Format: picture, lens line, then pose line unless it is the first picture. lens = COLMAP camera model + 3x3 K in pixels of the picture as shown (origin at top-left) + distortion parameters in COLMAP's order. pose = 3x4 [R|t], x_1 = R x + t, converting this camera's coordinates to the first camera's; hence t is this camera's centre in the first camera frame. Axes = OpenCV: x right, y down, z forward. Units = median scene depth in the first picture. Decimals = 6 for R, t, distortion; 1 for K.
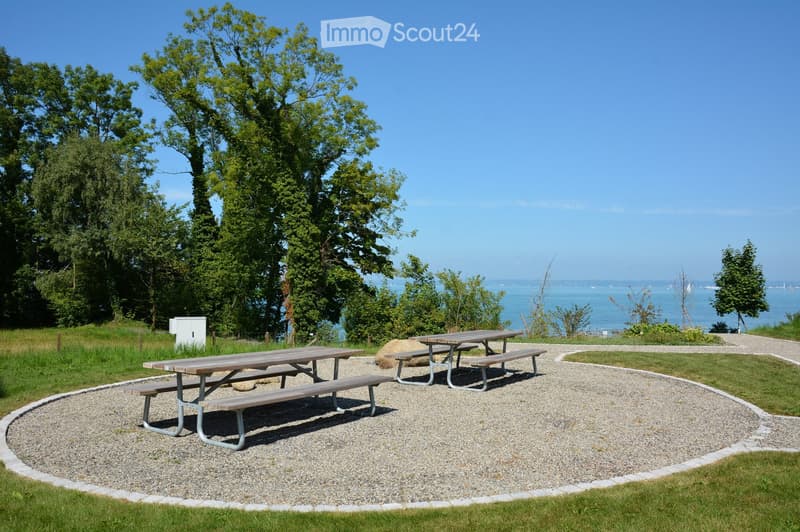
lens RADIAL K [[679.8, 0, 376.5], [0, 679.8, 277.4], [0, 0, 1]] dist [-0.046013, 0.055171]
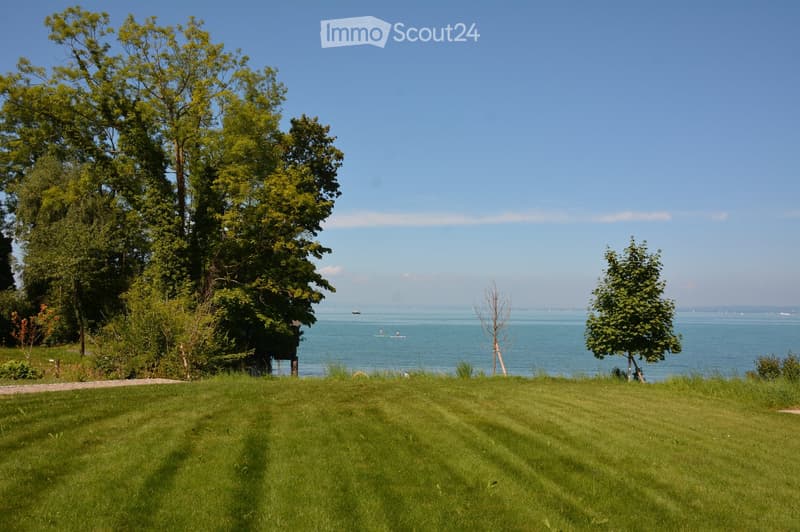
lens RADIAL K [[684.3, 0, 428.8], [0, 684.3, 288.6], [0, 0, 1]] dist [-0.015225, 0.037476]
pose [[0.919438, -0.004632, -0.393208, 0.561097], [-0.004682, 0.999731, -0.022725, 0.006397], [0.393207, 0.022735, 0.919169, 0.310519]]
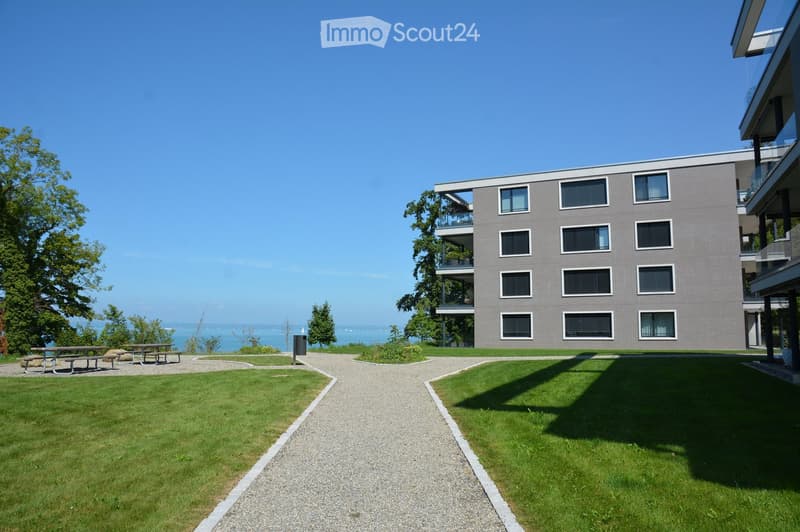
lens RADIAL K [[577.5, 0, 412.2], [0, 577.5, 276.5], [0, 0, 1]] dist [-0.094165, 0.043573]
pose [[0.844812, 0.048605, 0.532851, -0.042123], [-0.005869, 0.996647, -0.081607, 0.001587], [-0.535031, 0.065815, 0.842265, -0.319719]]
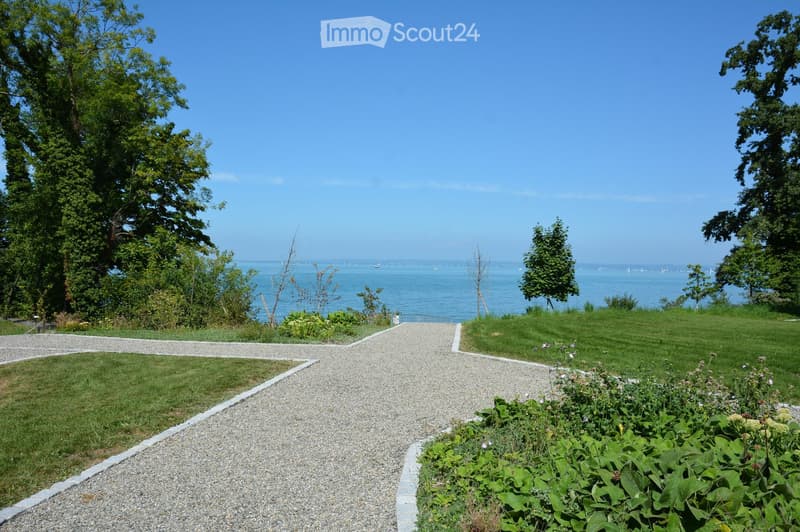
lens RADIAL K [[645.4, 0, 398.0], [0, 645.4, 282.0], [0, 0, 1]] dist [-0.063493, 0.083462]
pose [[0.995692, 0.010908, 0.092083, 0.229349], [-0.014417, 0.999191, 0.037534, 0.002193], [-0.091599, -0.038700, 0.995044, 0.130329]]
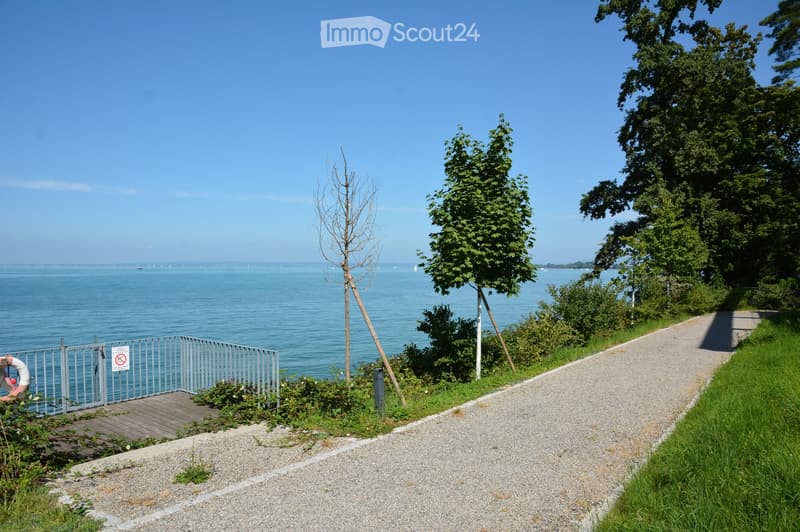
lens RADIAL K [[533.9, 0, 400.0], [0, 533.9, 271.6], [0, 0, 1]] dist [-0.091618, 0.027157]
pose [[0.914937, -0.002828, 0.403586, 0.318867], [-0.004347, 0.999848, 0.016860, 0.034548], [-0.403573, -0.017181, 0.914786, 0.639744]]
